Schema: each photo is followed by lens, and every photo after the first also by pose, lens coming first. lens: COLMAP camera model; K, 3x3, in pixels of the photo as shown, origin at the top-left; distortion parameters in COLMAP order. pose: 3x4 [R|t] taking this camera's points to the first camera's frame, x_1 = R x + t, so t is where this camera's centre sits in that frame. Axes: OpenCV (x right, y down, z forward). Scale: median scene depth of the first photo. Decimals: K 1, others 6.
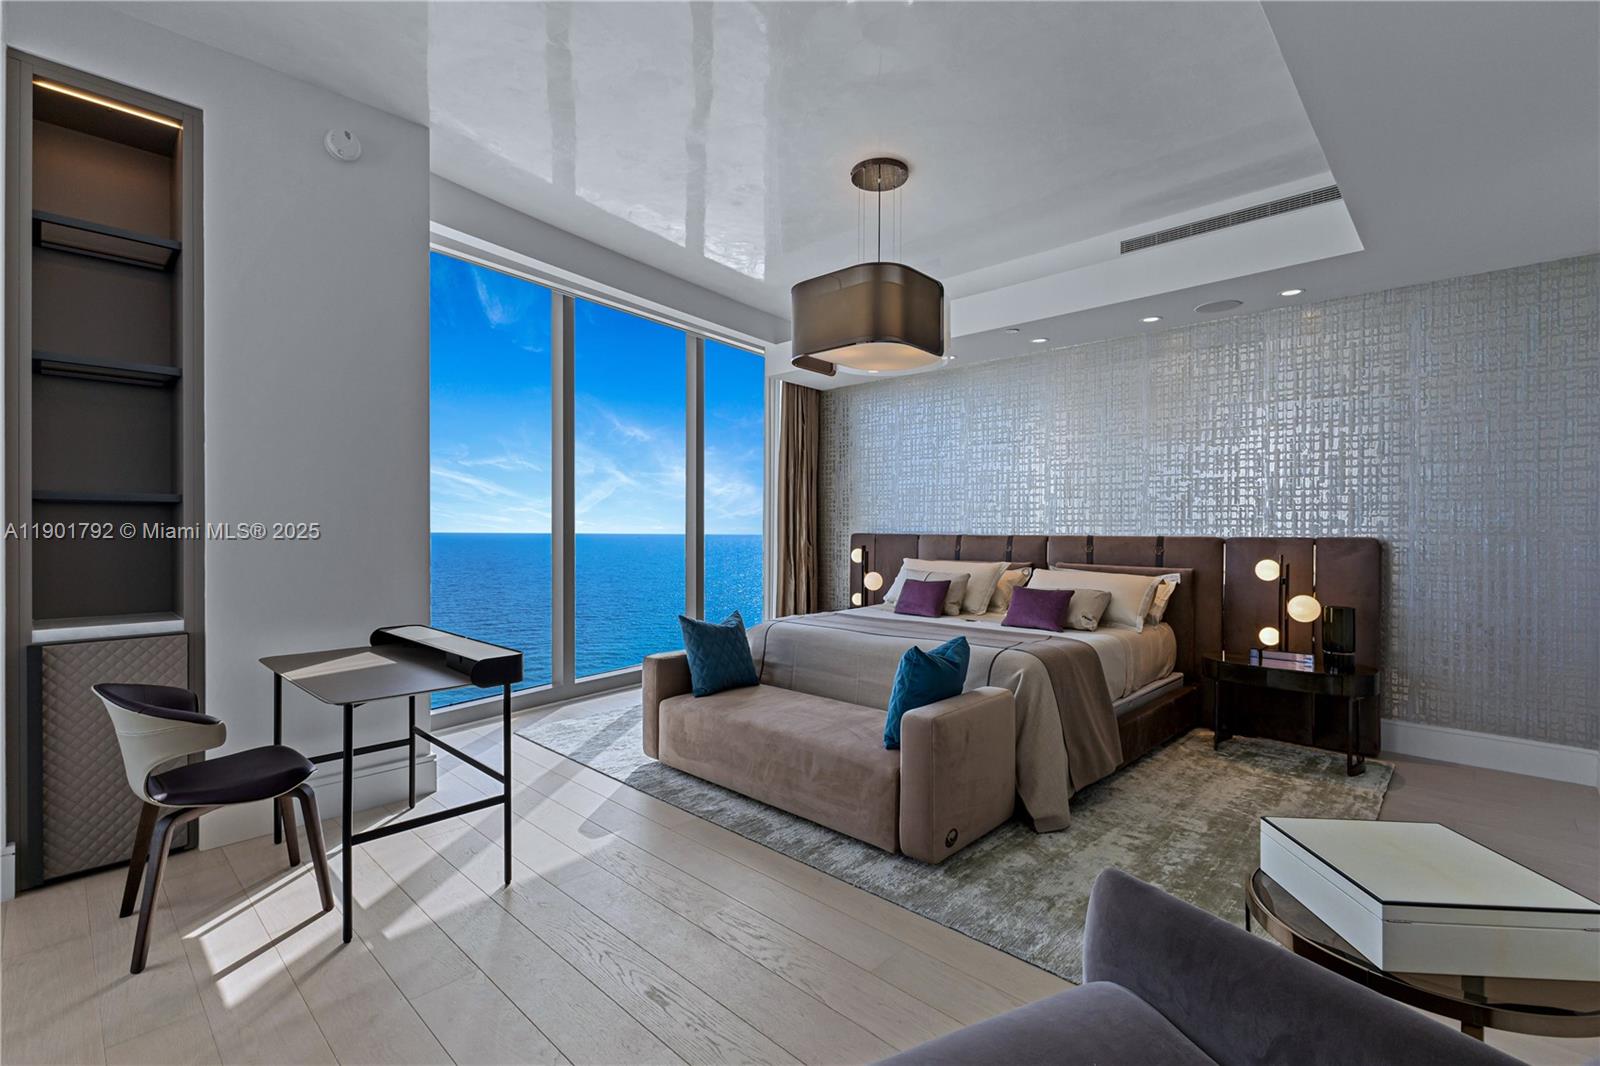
lens RADIAL K [[681.5, 0, 808.5], [0, 681.5, 535.1], [0, 0, 1]] dist [0.009996, -0.001060]
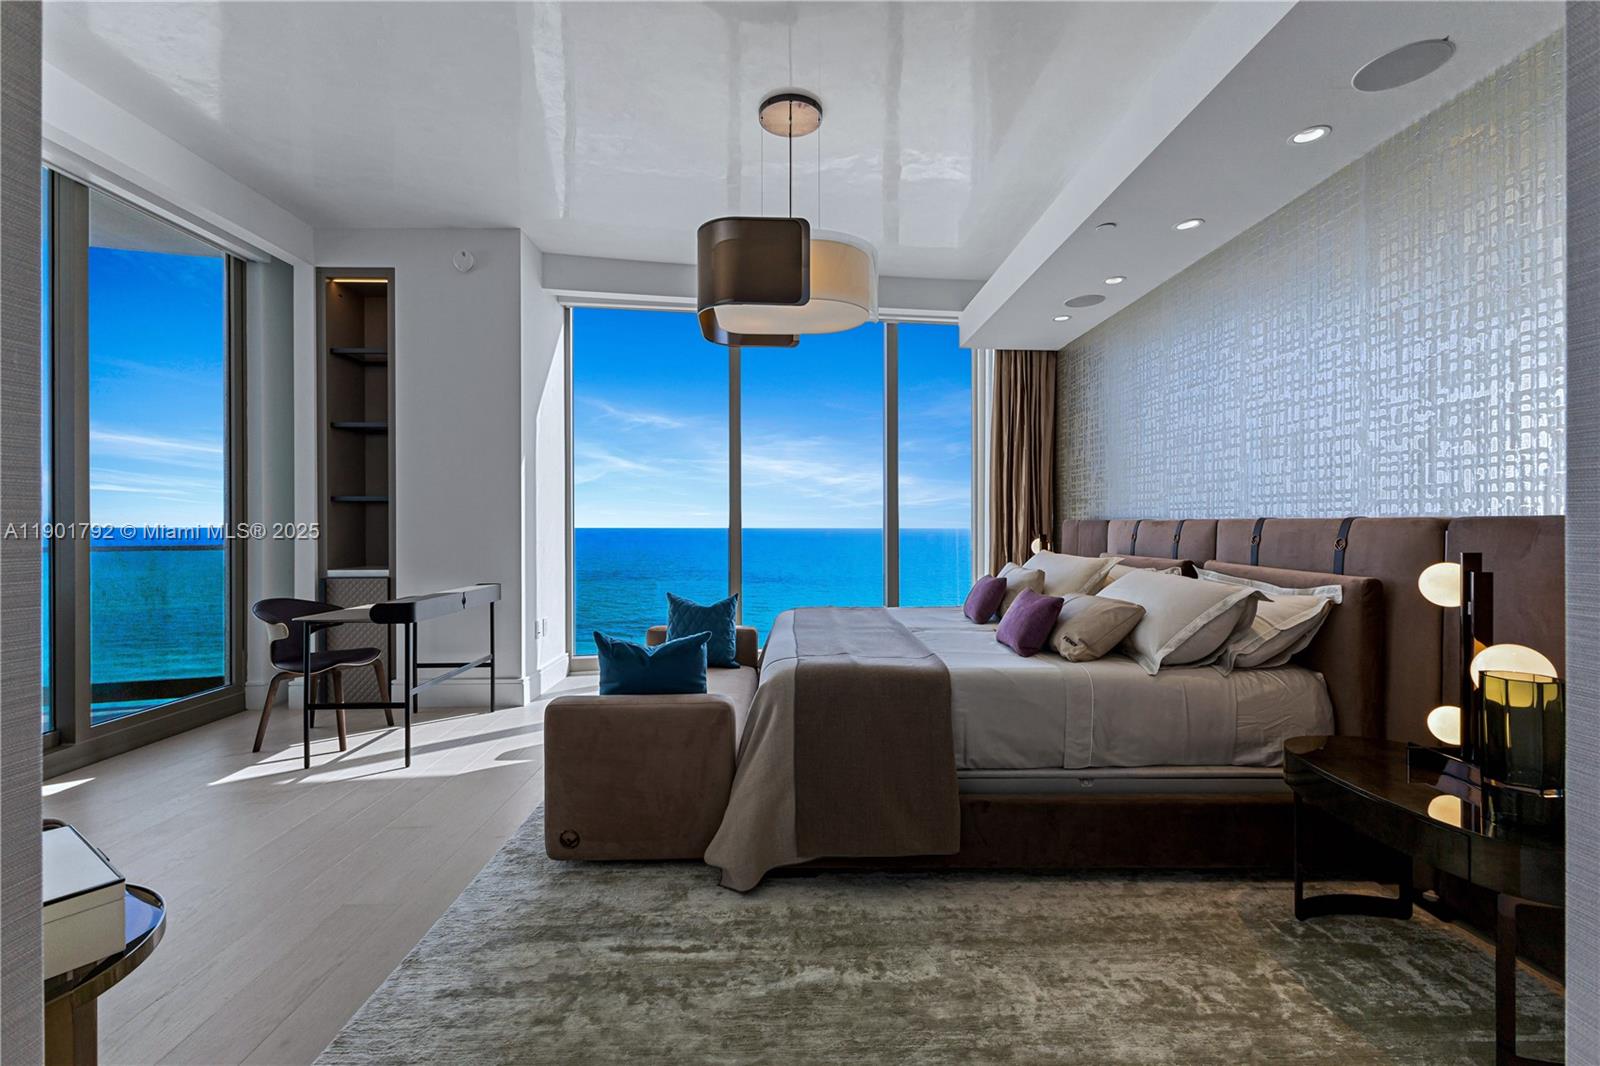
lens RADIAL K [[681.5, 0, 837.1], [0, 681.5, 524.2], [0, 0, 1]] dist [0.009996, -0.001060]
pose [[0.717857, -0.004030, -0.696178, 0.700329], [-0.001434, 0.999973, -0.007268, 0.013518], [0.696189, 0.006216, 0.717832, 0.363923]]
